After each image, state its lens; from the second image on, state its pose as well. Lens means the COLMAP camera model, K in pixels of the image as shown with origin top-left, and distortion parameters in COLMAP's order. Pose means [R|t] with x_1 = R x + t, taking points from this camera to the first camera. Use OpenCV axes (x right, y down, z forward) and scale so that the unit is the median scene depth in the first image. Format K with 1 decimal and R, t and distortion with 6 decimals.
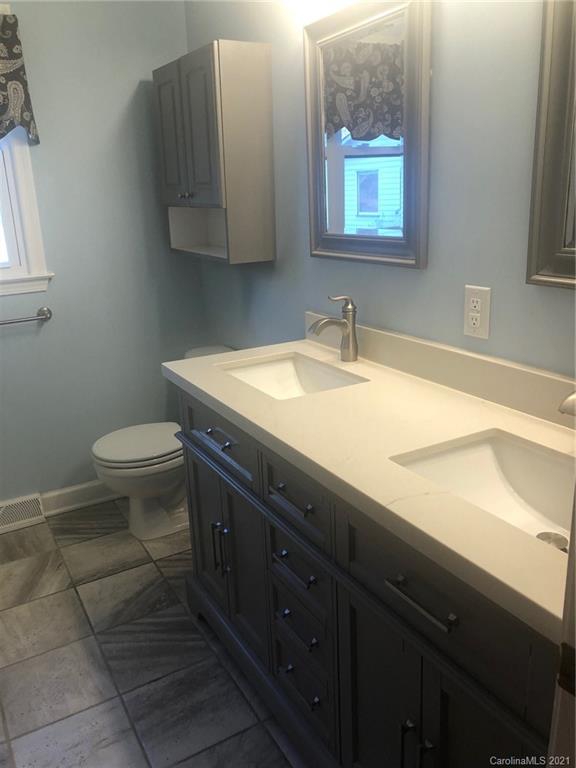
lens RADIAL K [[641.0, 0, 288.3], [0, 641.0, 381.6], [0, 0, 1]] dist [0.019532, 0.002611]
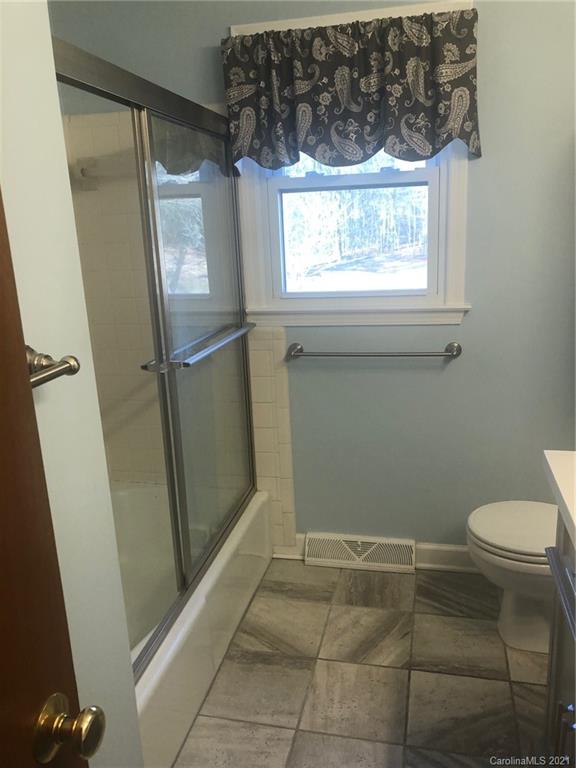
lens RADIAL K [[641.0, 0, 288.3], [0, 641.0, 387.5], [0, 0, 1]] dist [0.019532, 0.002611]
pose [[0.736599, 0.180755, -0.651728, 0.041780], [-0.187919, 0.980380, 0.059515, -0.071713], [0.649698, 0.078634, 0.756114, 0.210716]]
